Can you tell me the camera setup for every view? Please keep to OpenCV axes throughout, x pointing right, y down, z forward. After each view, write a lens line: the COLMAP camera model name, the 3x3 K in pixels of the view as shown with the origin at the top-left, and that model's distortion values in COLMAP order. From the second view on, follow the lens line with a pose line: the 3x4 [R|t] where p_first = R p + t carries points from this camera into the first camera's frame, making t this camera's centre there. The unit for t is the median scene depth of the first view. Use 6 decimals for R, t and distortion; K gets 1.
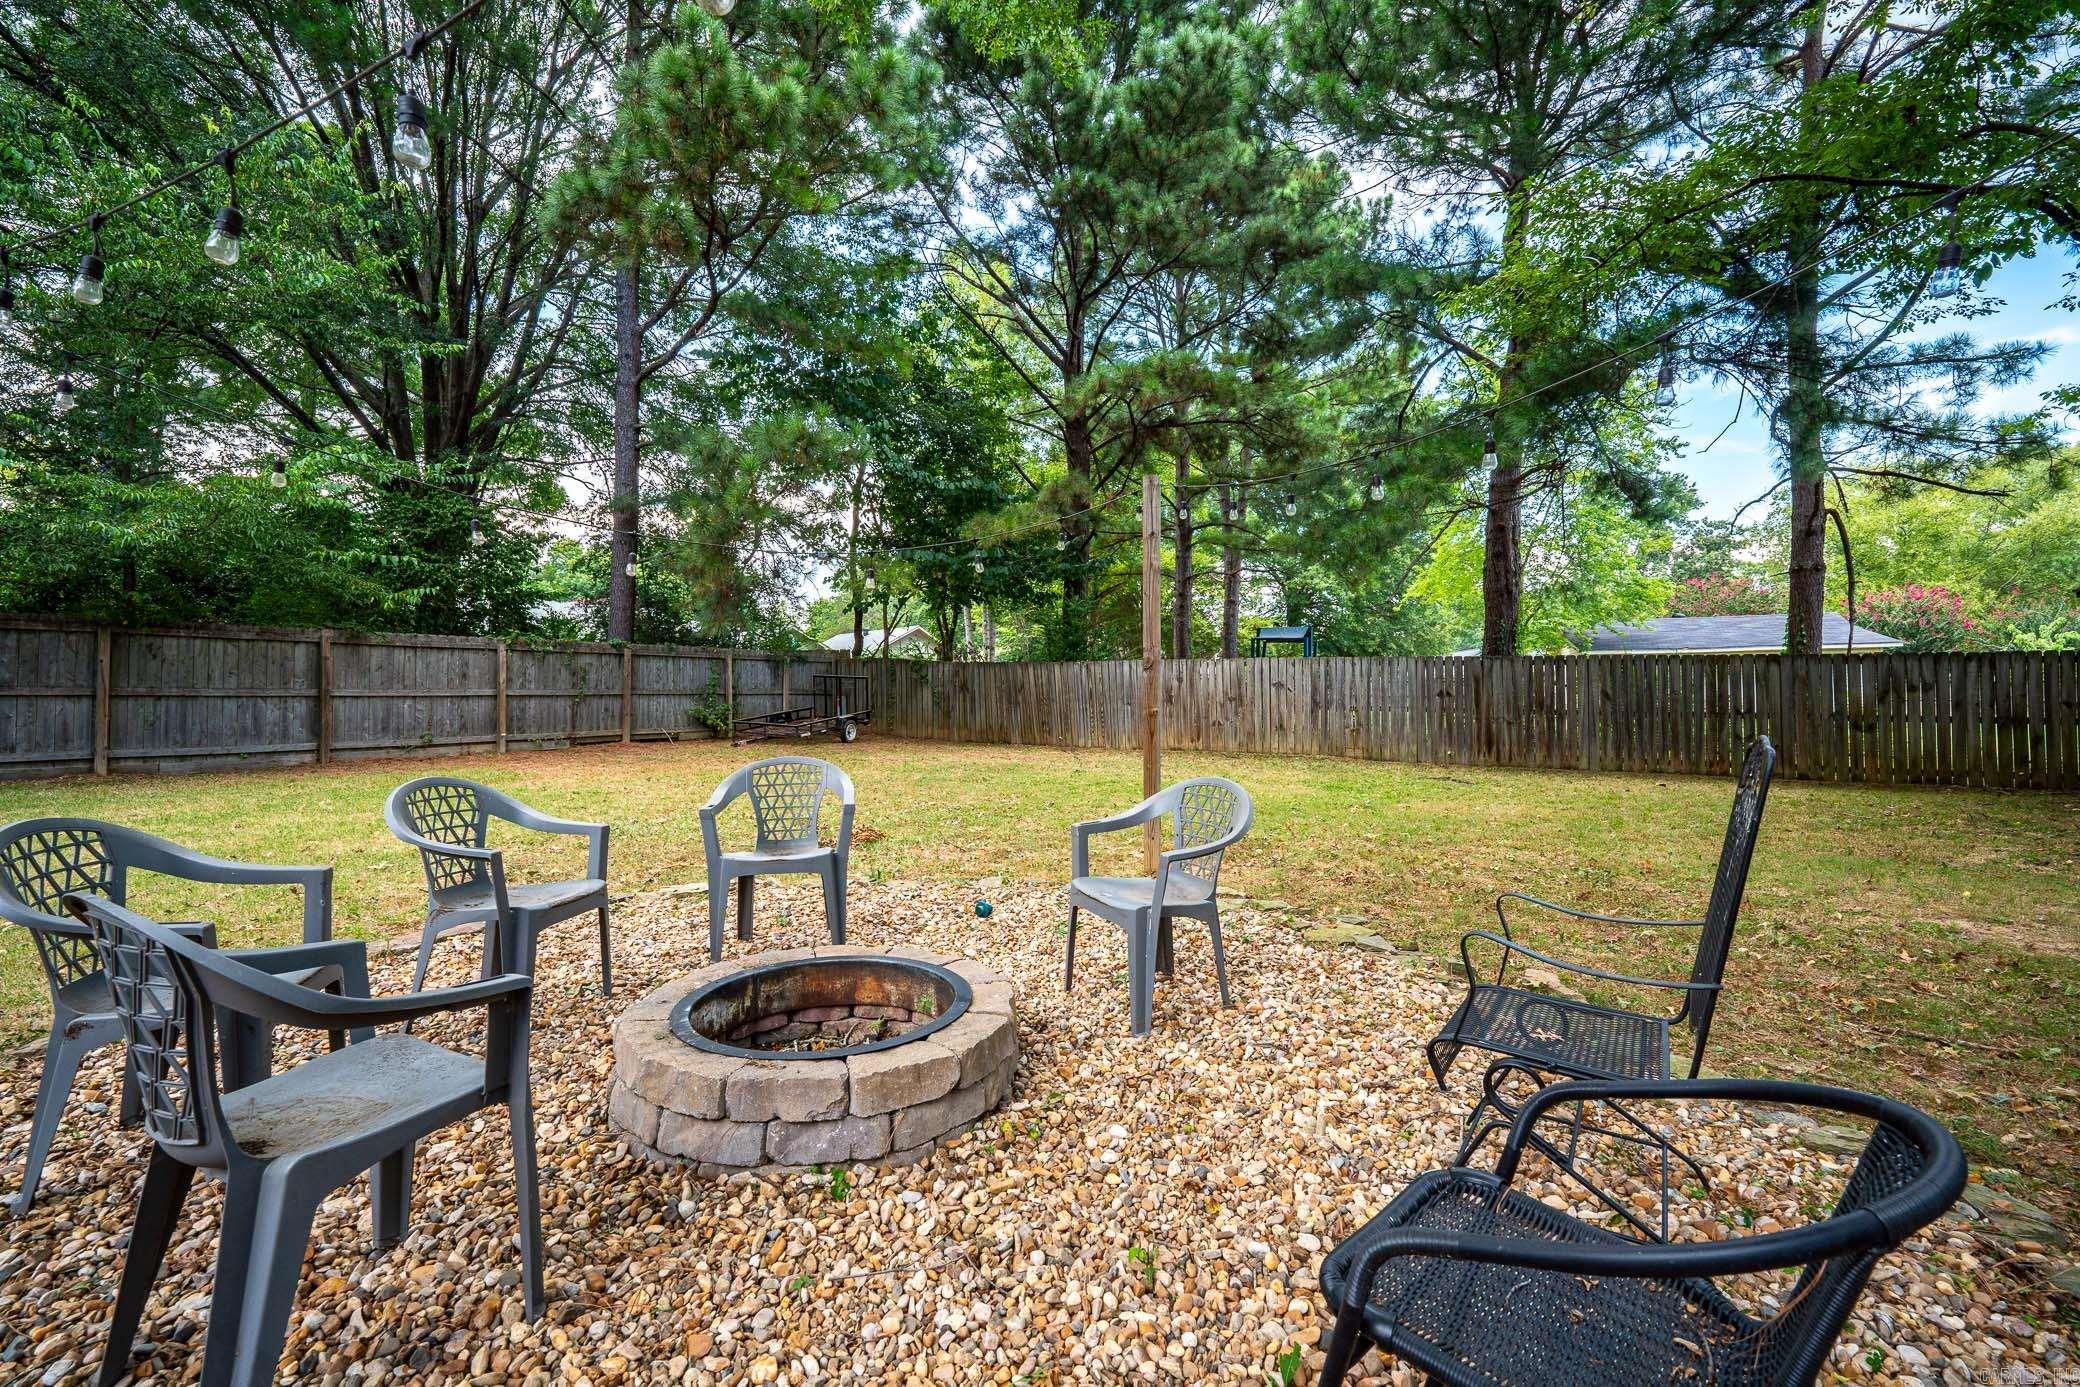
lens RADIAL K [[907.9, 0, 1042.8], [0, 907.9, 694.4], [0, 0, 1]] dist [-0.001468, -0.000346]
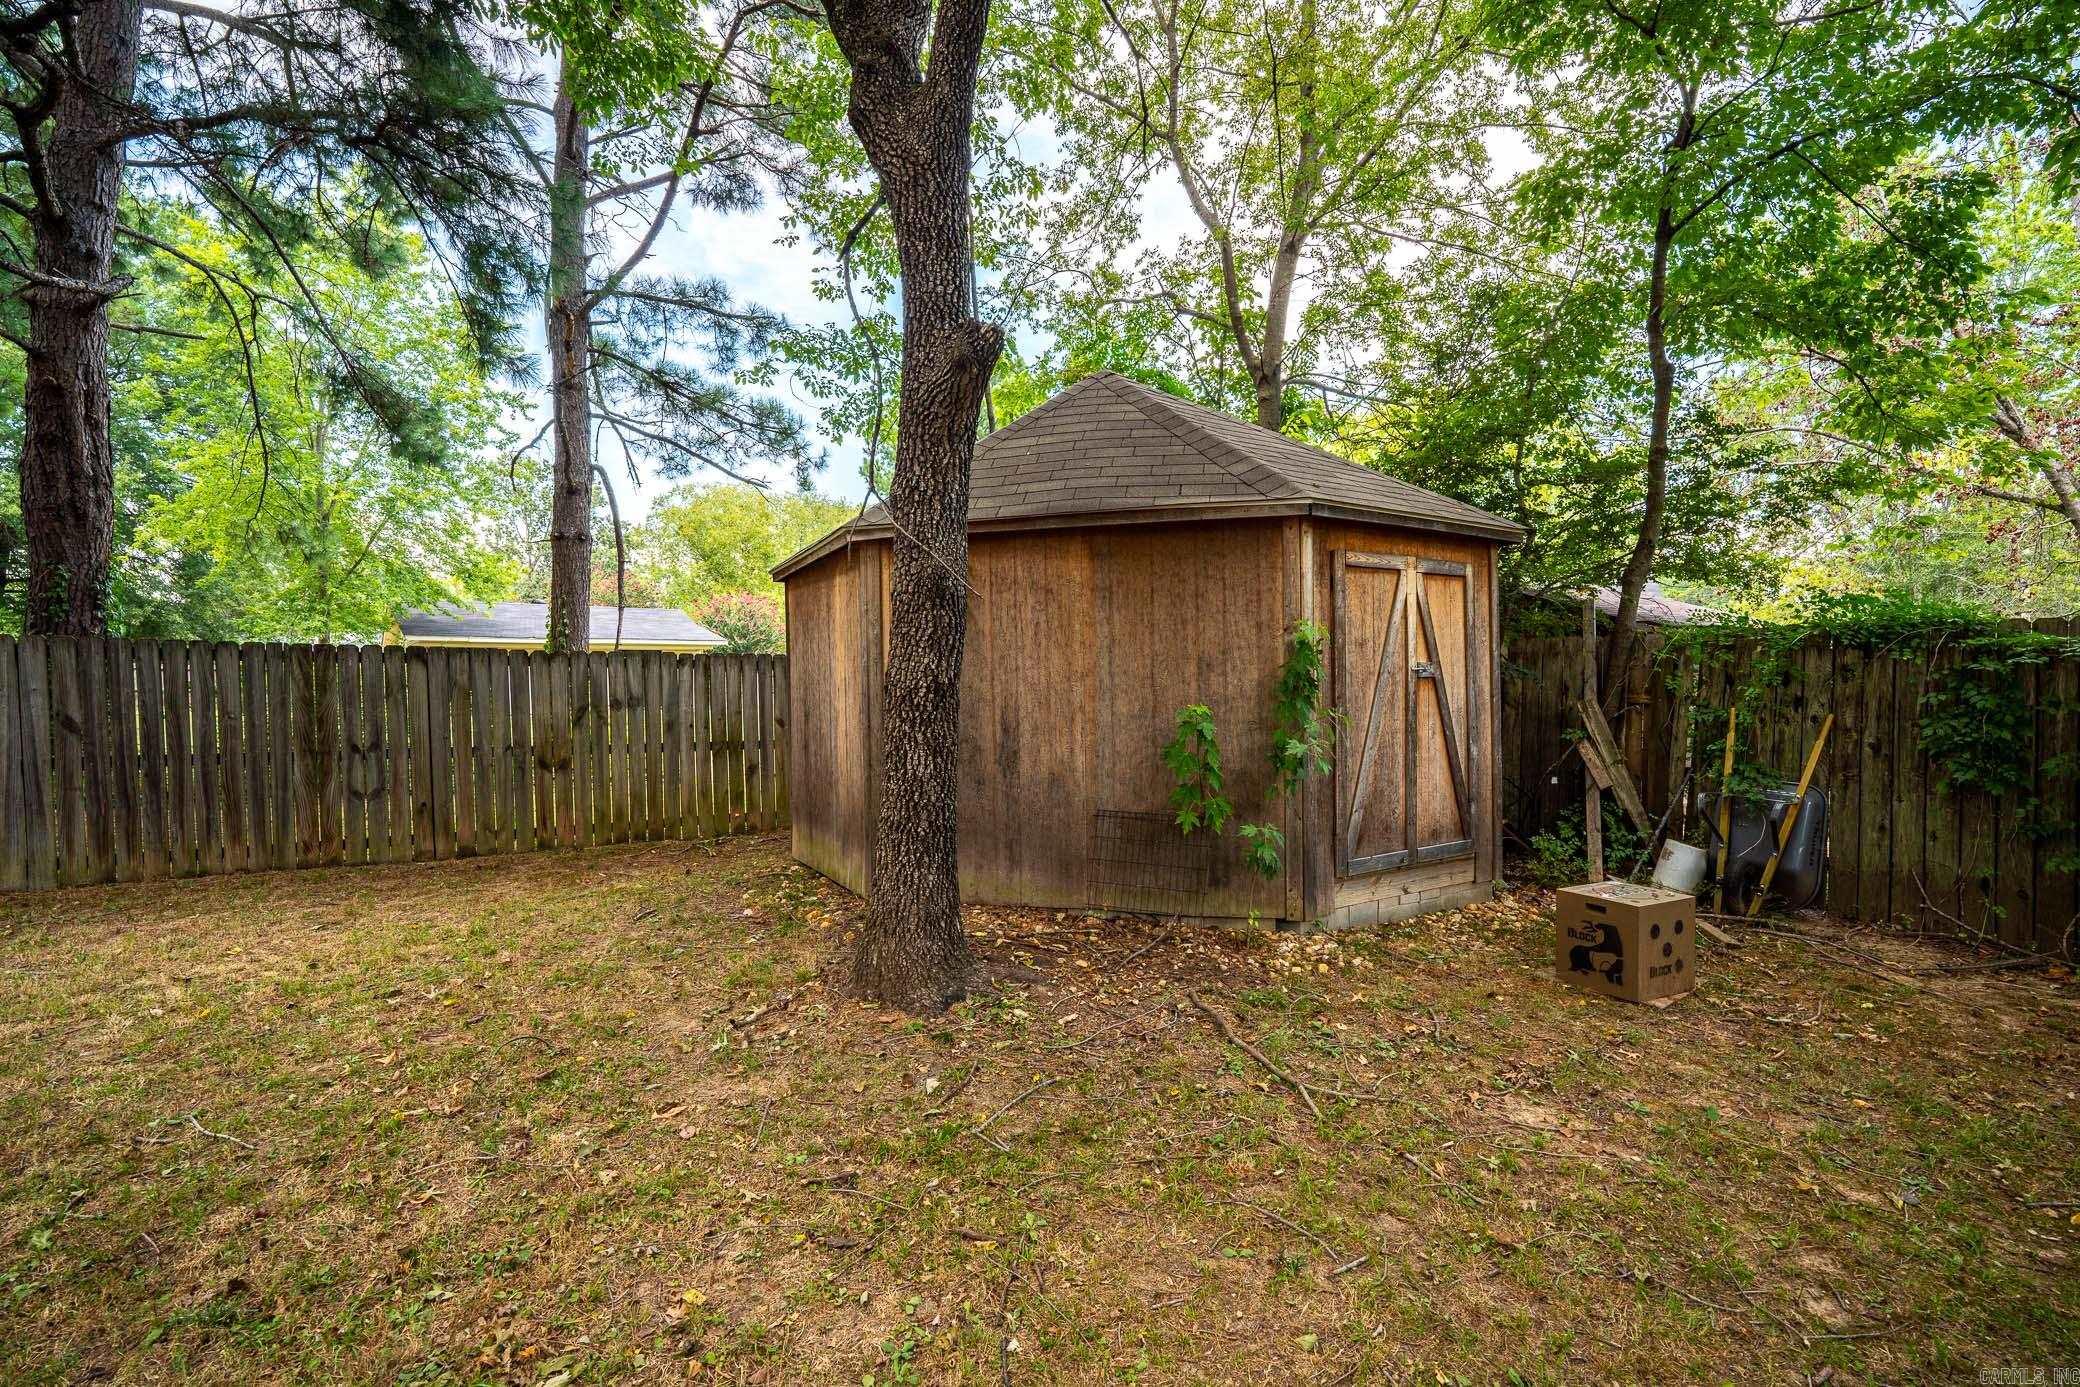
lens RADIAL K [[907.9, 0, 1041.4], [0, 907.9, 702.3], [0, 0, 1]] dist [-0.001468, -0.000346]
pose [[0.499124, -0.013340, 0.866428, 0.402722], [-0.002427, 0.999856, 0.016792, -0.015227], [-0.866527, -0.010484, 0.499020, 0.292967]]
